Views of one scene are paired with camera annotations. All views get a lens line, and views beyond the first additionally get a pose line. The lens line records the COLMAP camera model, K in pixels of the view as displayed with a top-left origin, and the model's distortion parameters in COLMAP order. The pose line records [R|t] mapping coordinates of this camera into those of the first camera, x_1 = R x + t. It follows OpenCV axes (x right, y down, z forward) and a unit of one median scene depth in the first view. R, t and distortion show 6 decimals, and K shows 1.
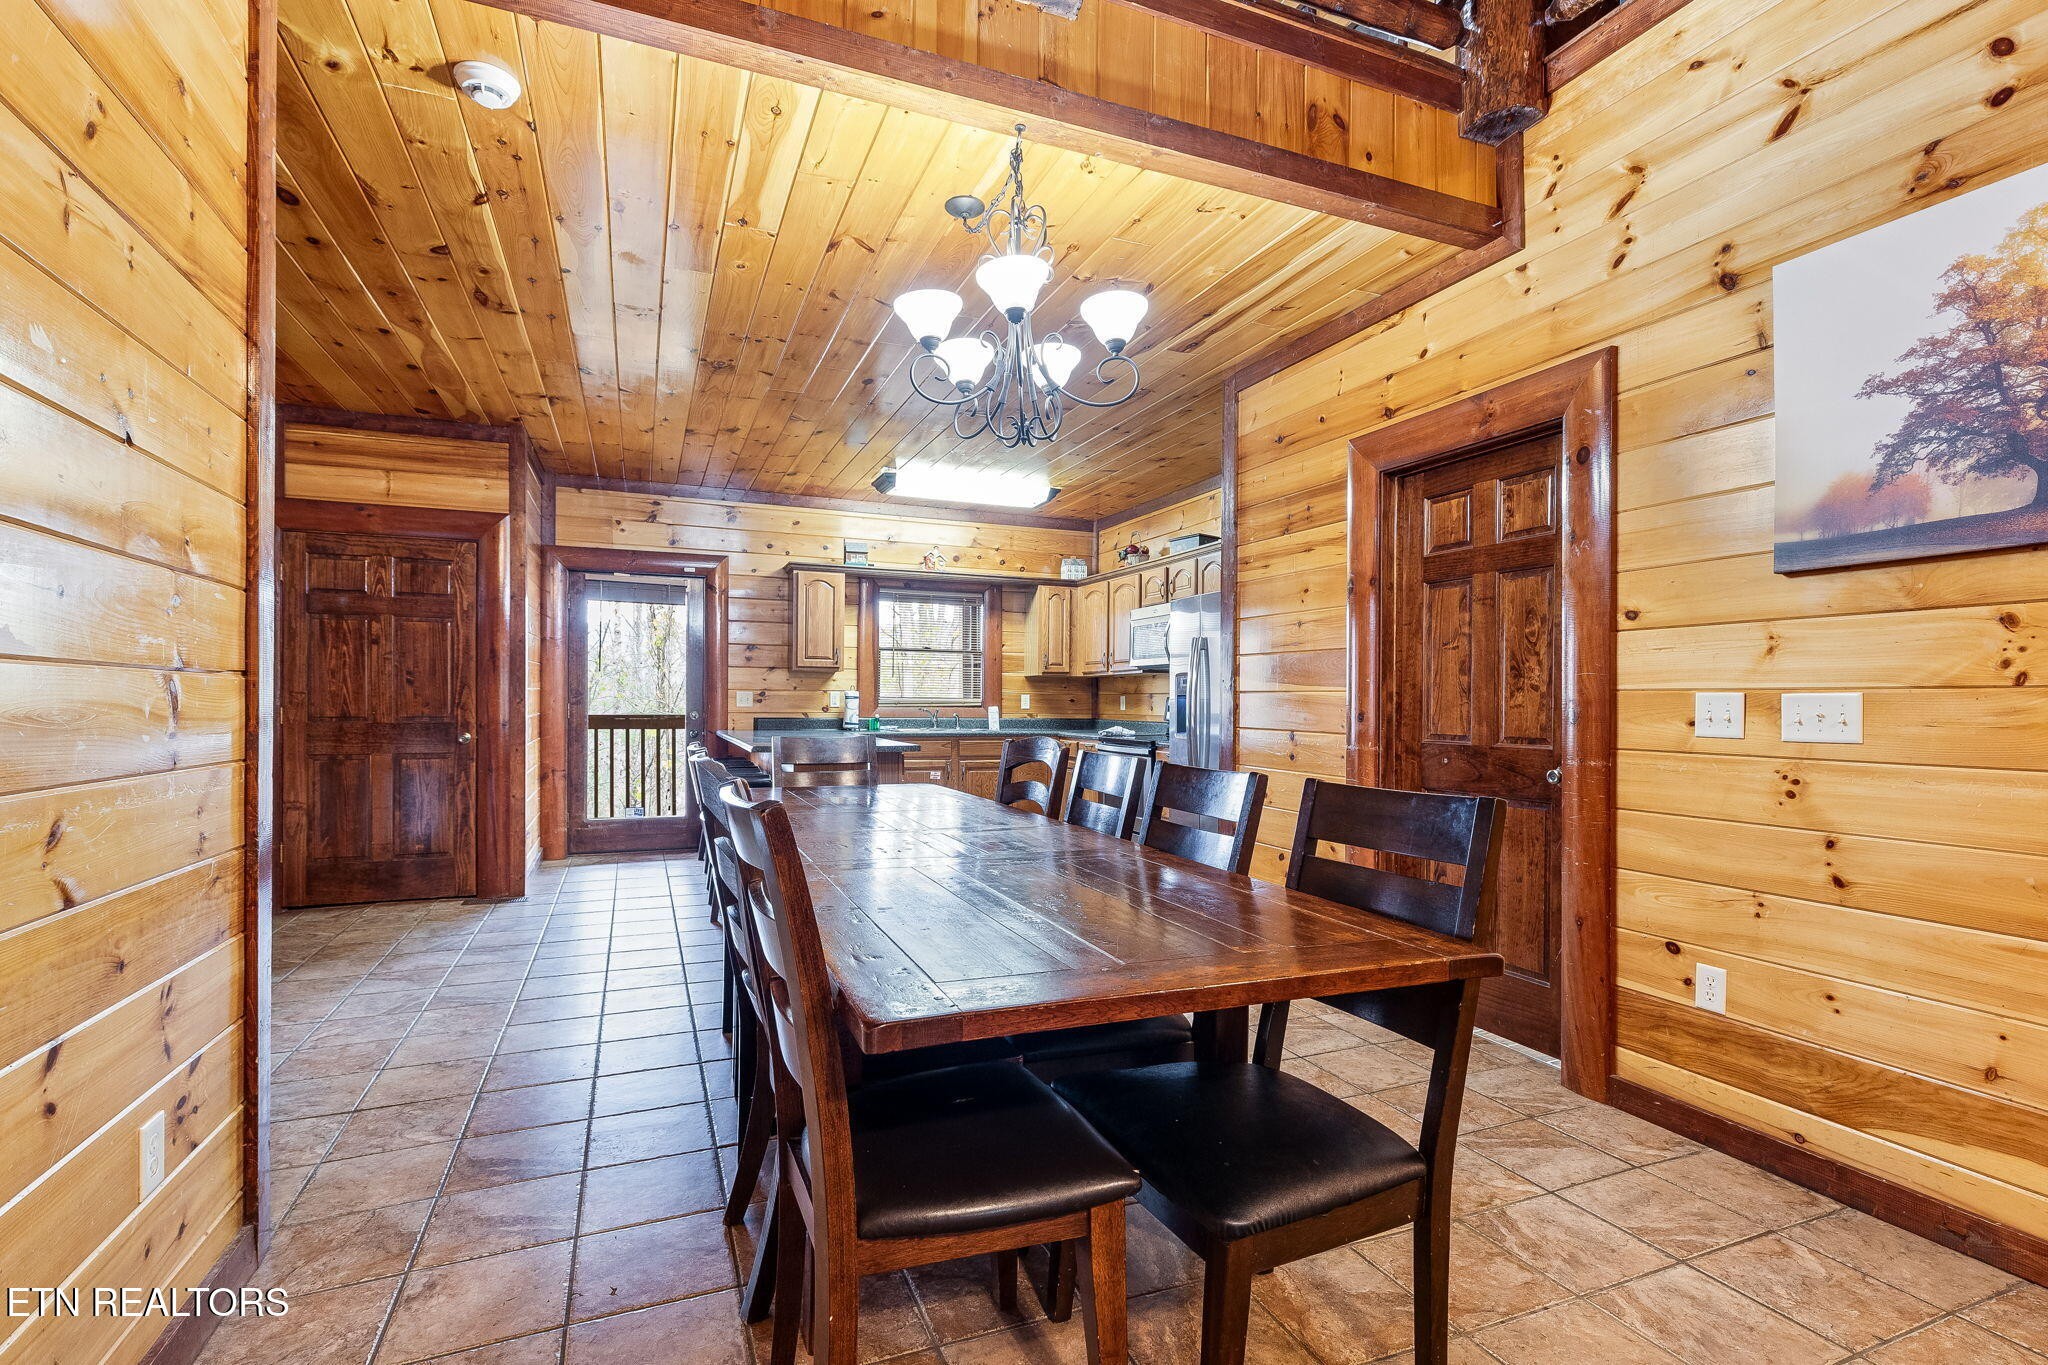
lens RADIAL K [[937.7, 0, 1026.6], [0, 937.7, 693.0], [0, 0, 1]] dist [0.003065, 0.001070]
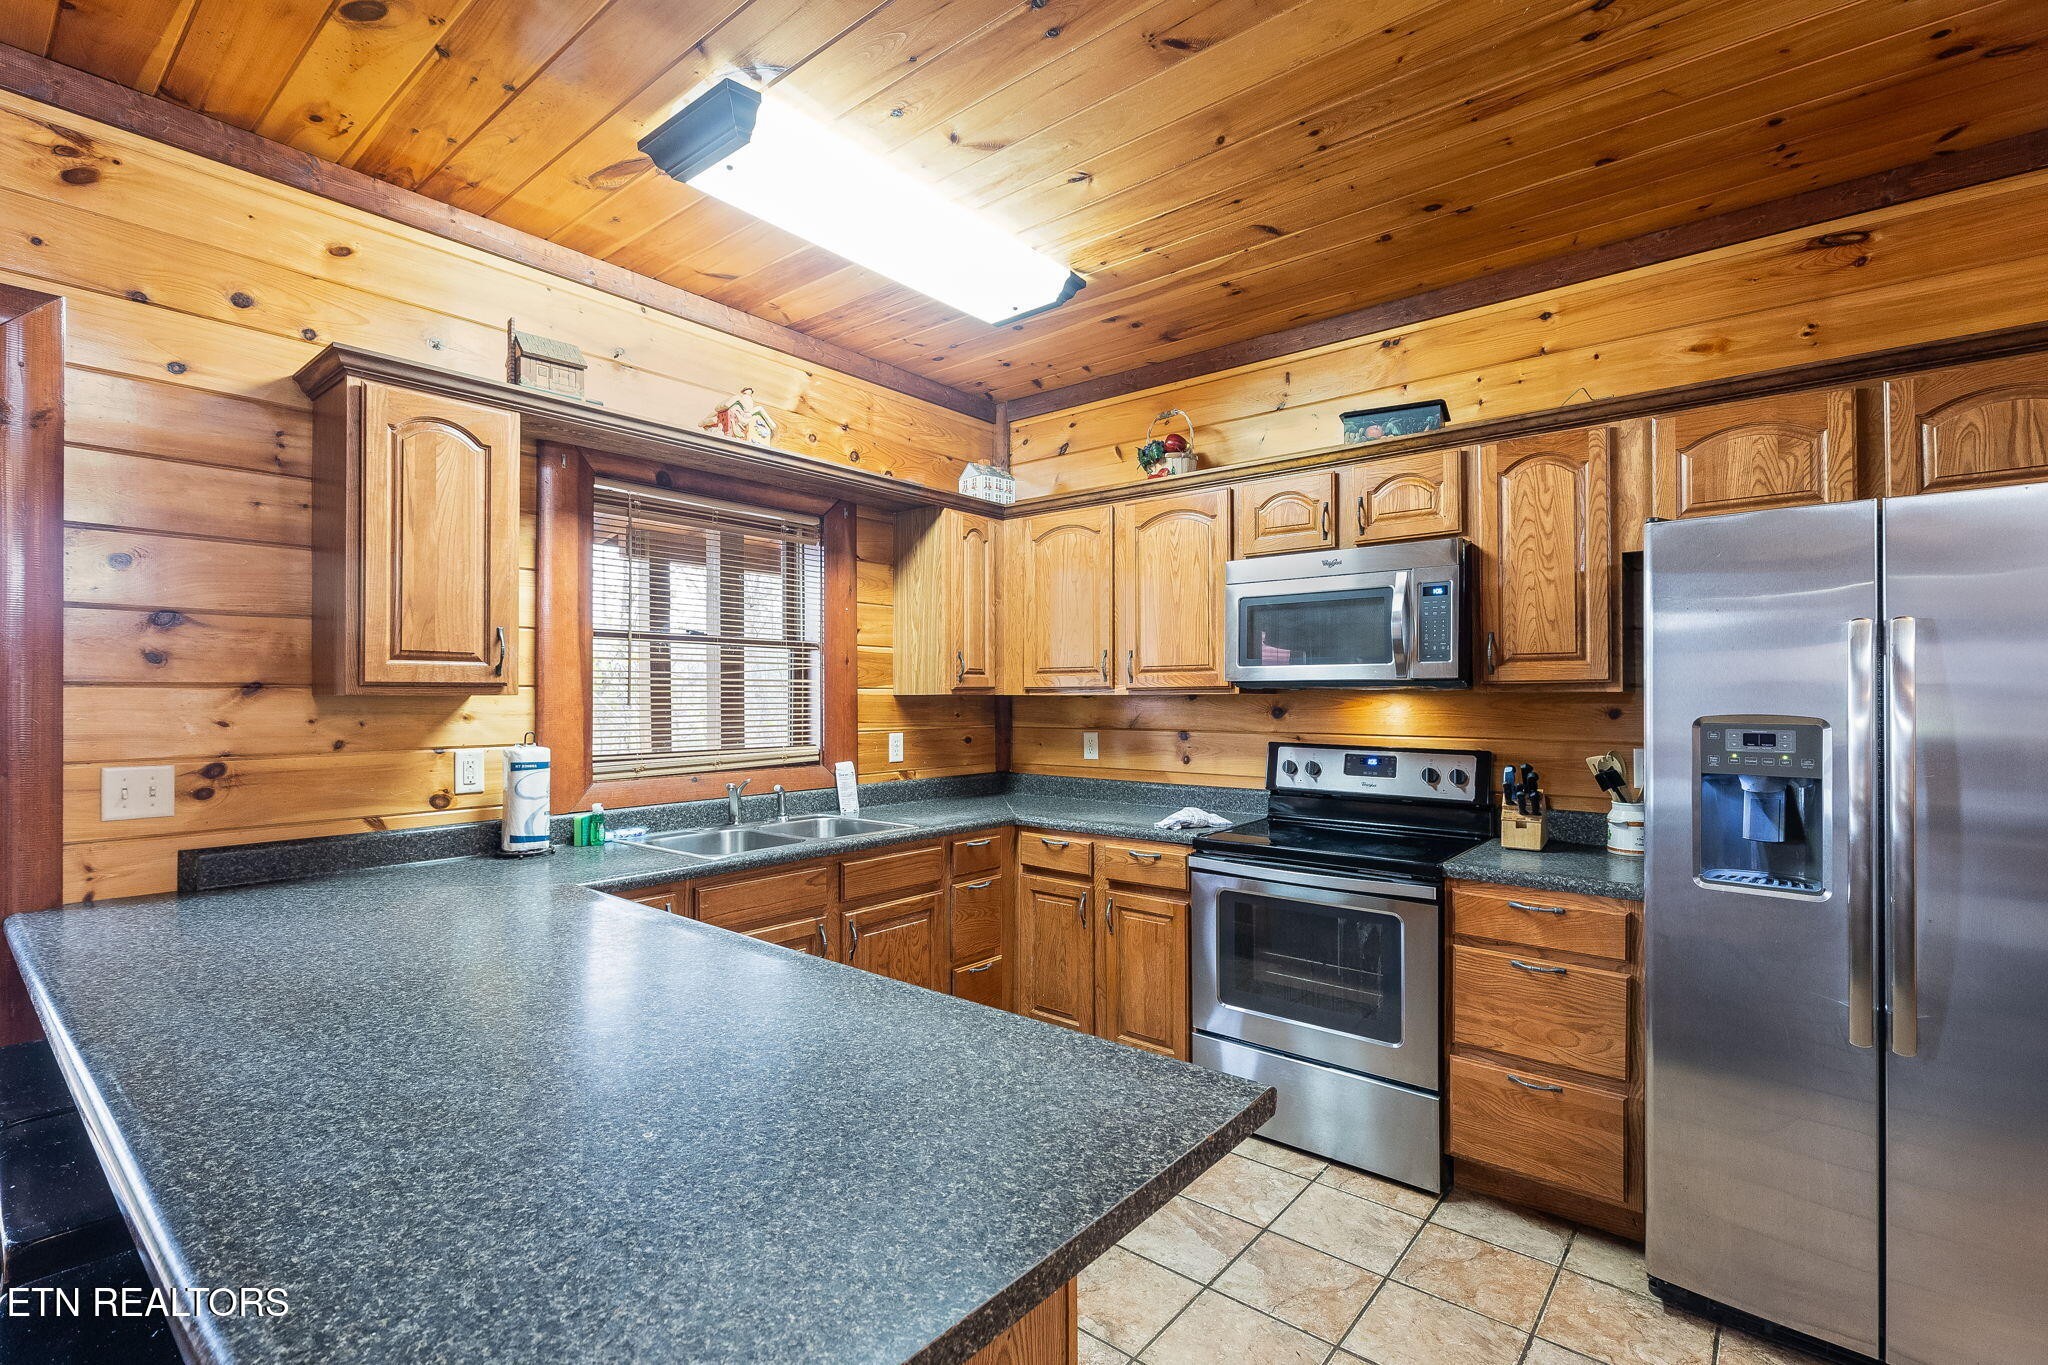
lens RADIAL K [[937.7, 0, 1026.2], [0, 937.7, 682.7], [0, 0, 1]] dist [0.003065, 0.001070]
pose [[0.882489, -0.004163, 0.470314, -0.186963], [0.005681, 0.999982, -0.001810, -0.025352], [-0.470298, 0.004269, 0.882497, 0.586481]]
